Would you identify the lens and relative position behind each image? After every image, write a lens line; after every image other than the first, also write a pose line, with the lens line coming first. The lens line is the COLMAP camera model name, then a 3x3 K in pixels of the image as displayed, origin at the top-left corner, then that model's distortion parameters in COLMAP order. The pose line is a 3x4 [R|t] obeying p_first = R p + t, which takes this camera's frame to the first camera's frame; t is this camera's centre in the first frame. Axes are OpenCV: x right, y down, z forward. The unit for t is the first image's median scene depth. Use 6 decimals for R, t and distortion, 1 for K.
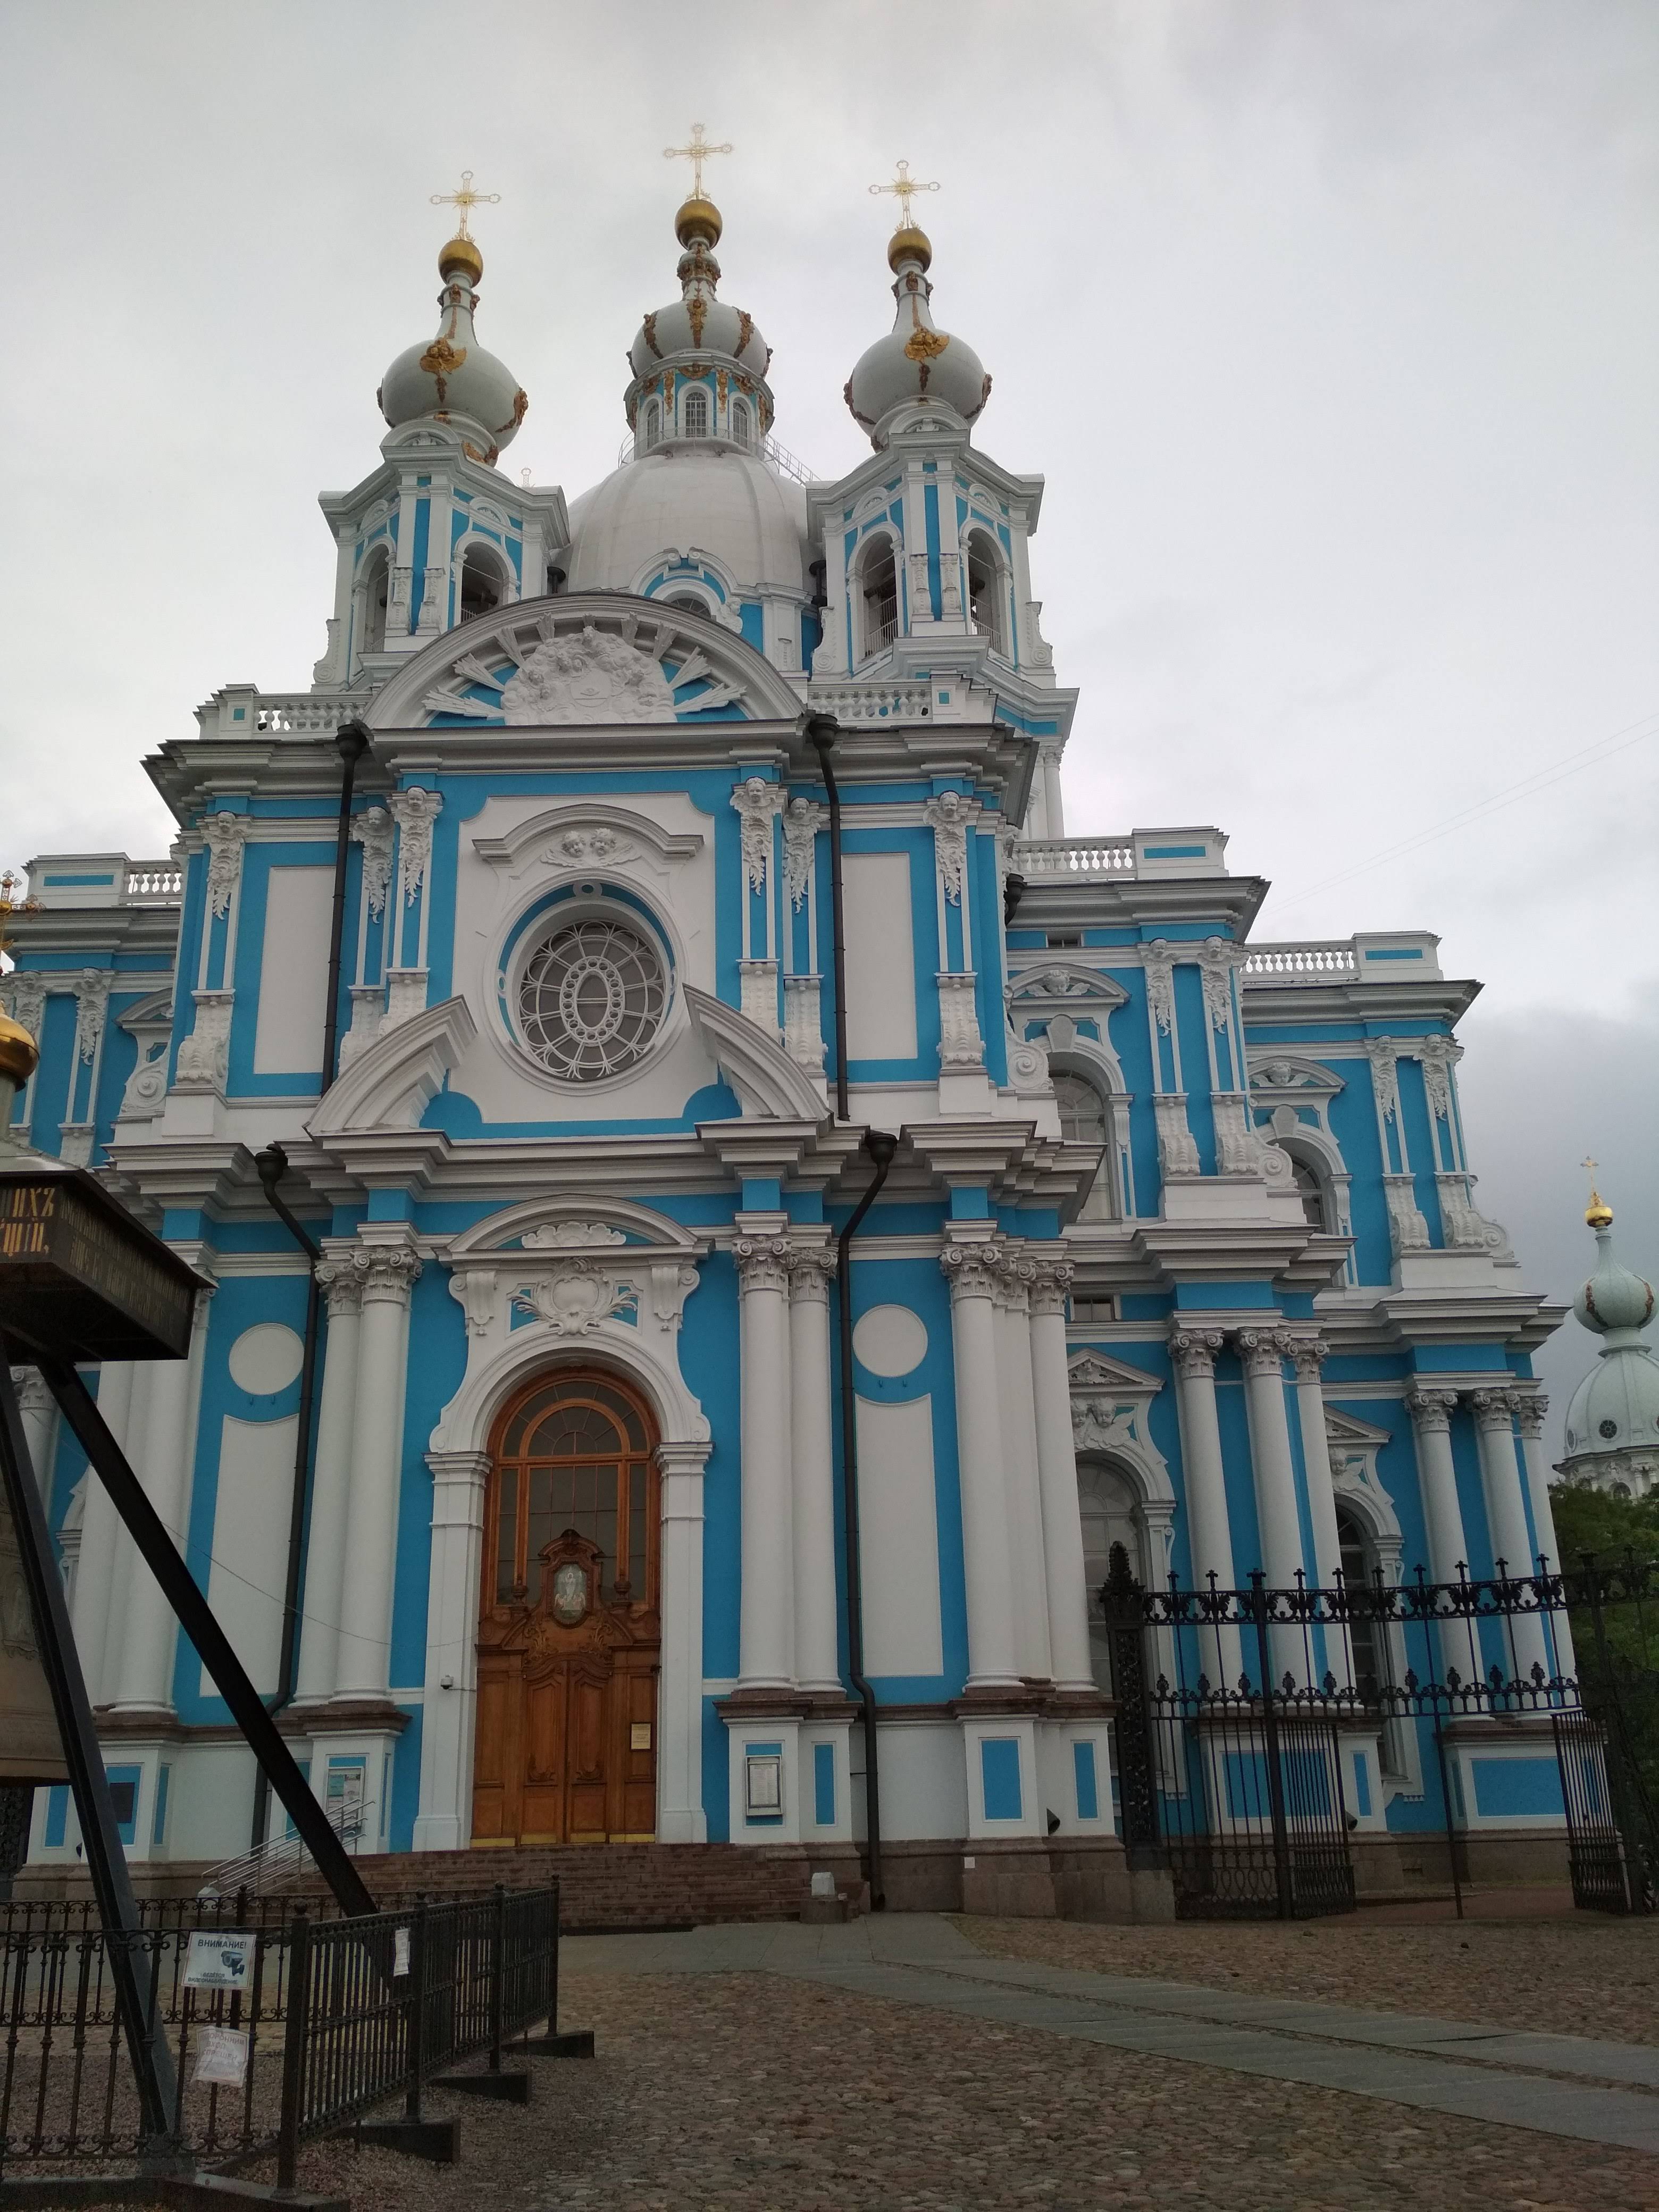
lens RADIAL K [[2035.6, 0, 829.5], [0, 2035.6, 1106.0], [0, 0, 1]] dist [0.157557, -0.289441]
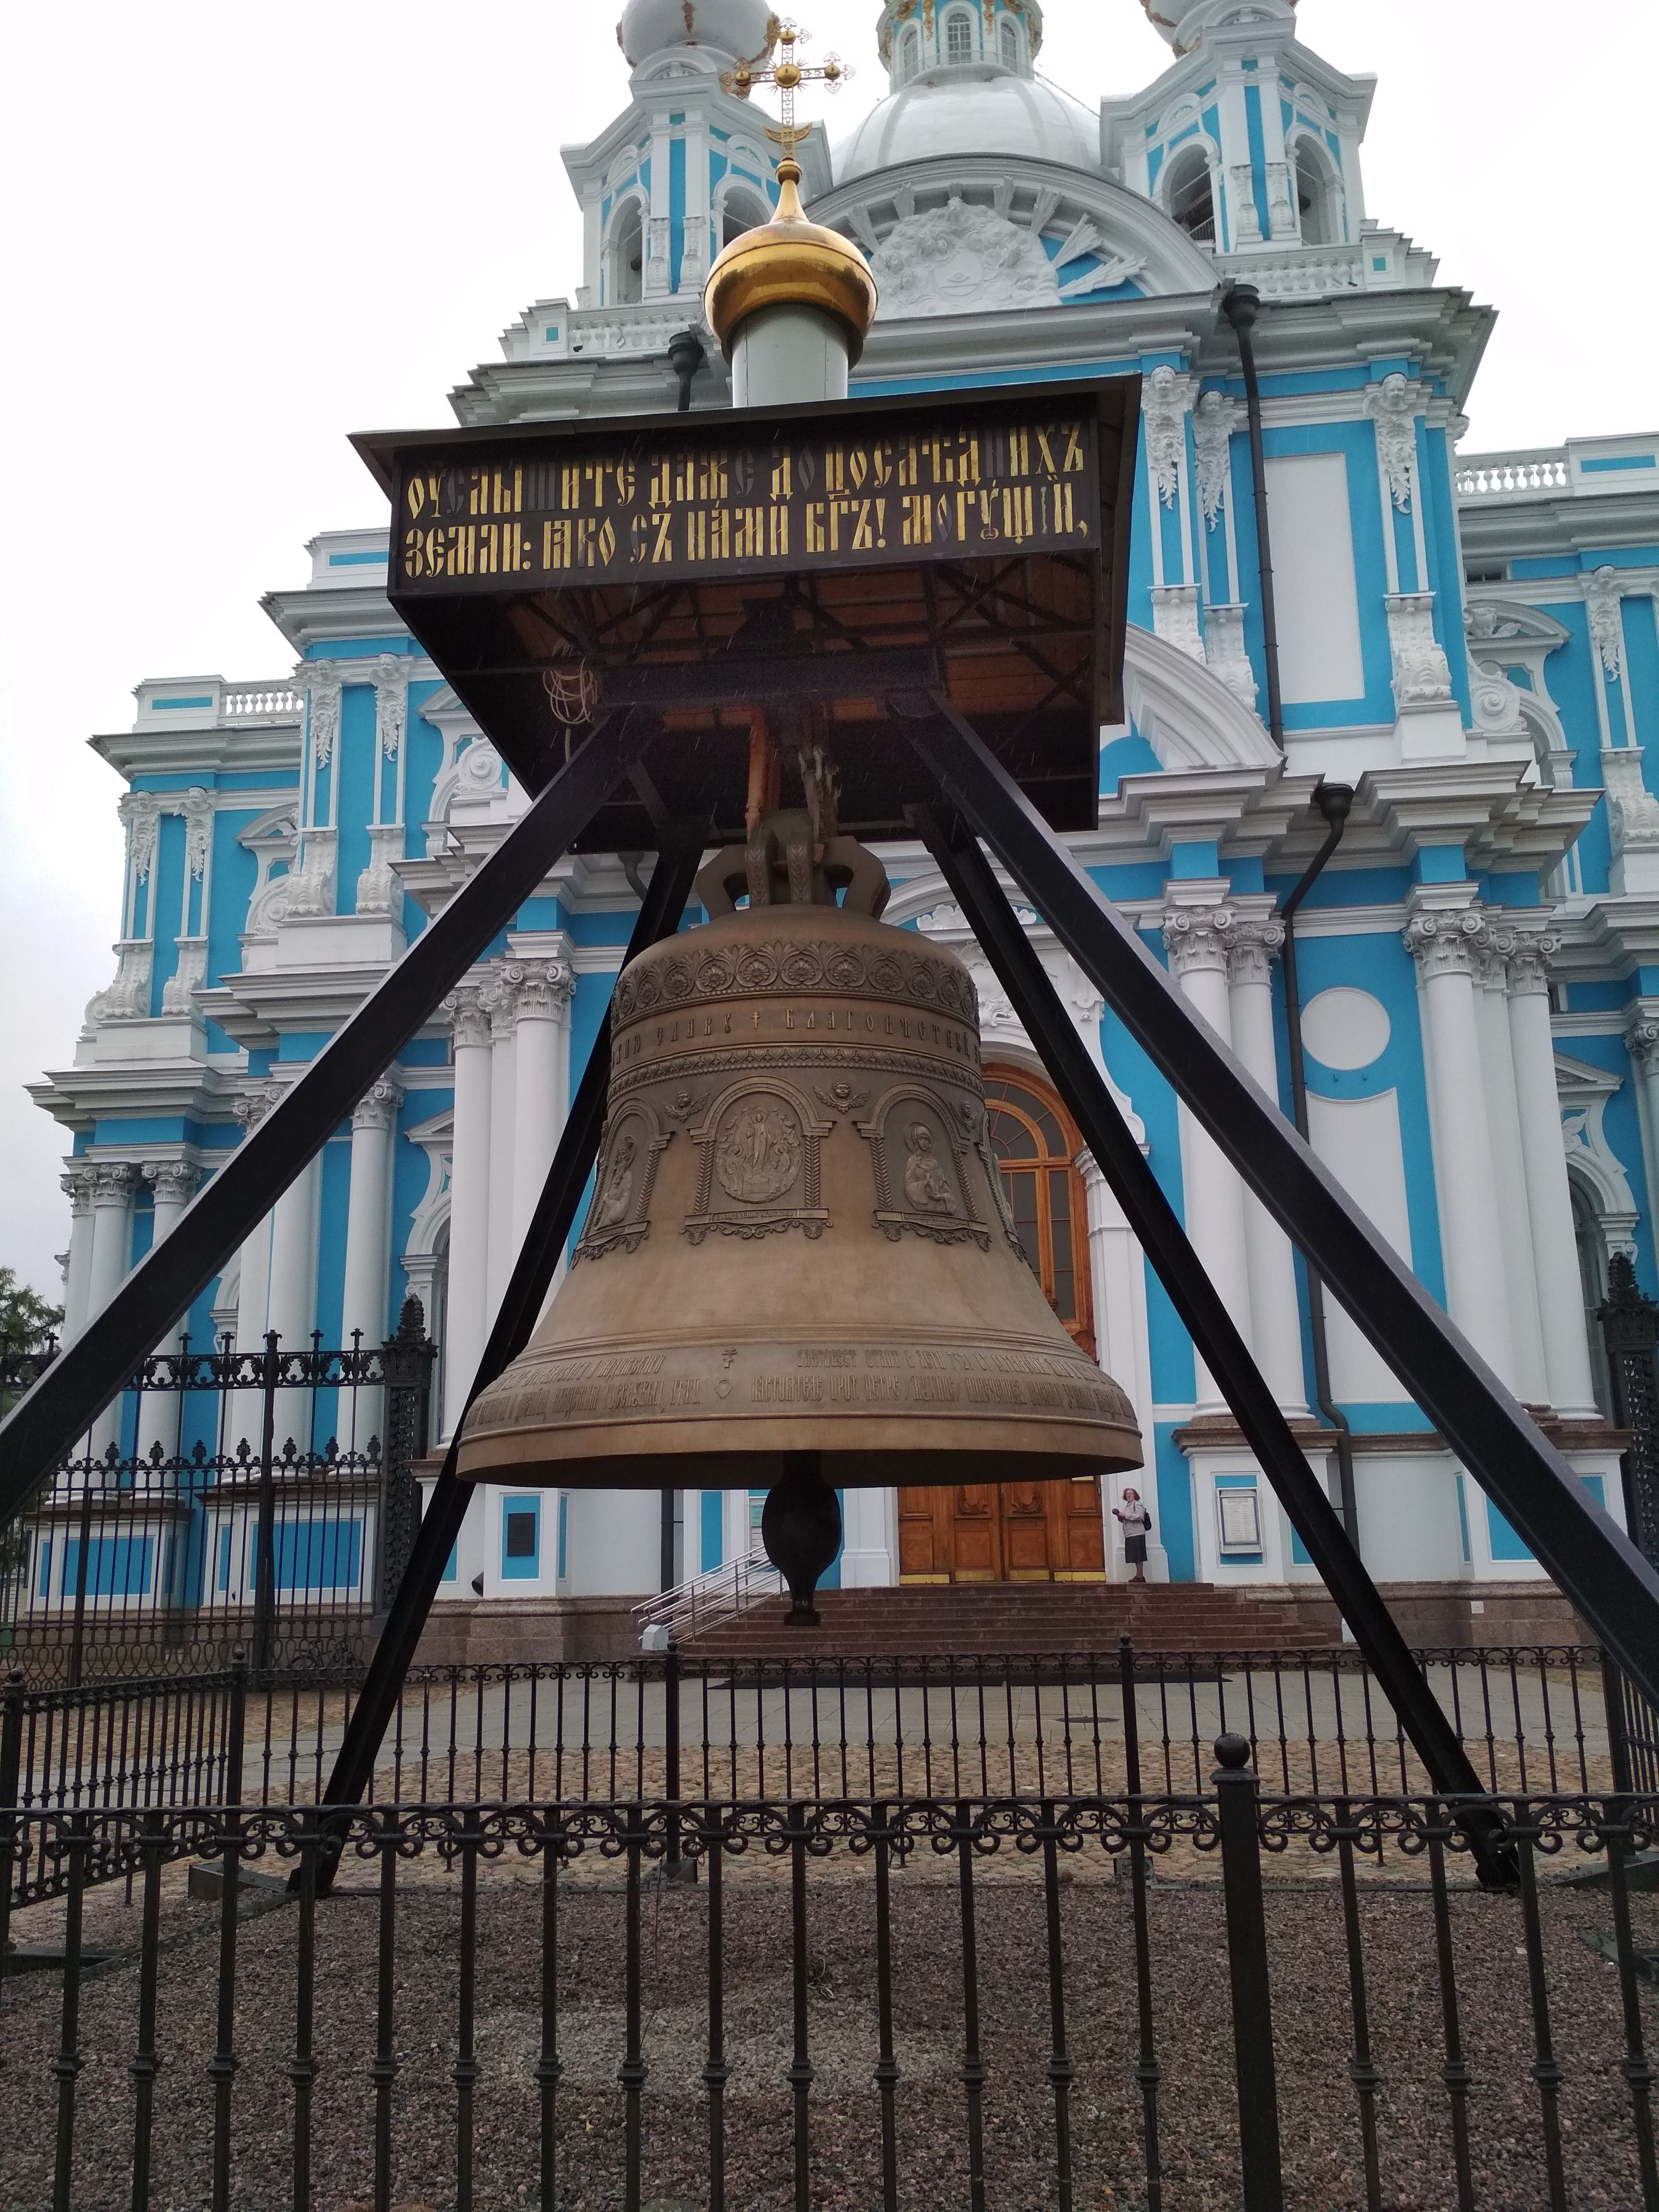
lens RADIAL K [[2035.6, 0, 829.5], [0, 2035.6, 1106.0], [0, 0, 1]] dist [0.157557, -0.289441]
pose [[0.996021, -0.018727, -0.087128, -0.101840], [0.028480, 0.993291, 0.112084, 0.040363], [0.084444, -0.114119, 0.989872, 0.109972]]
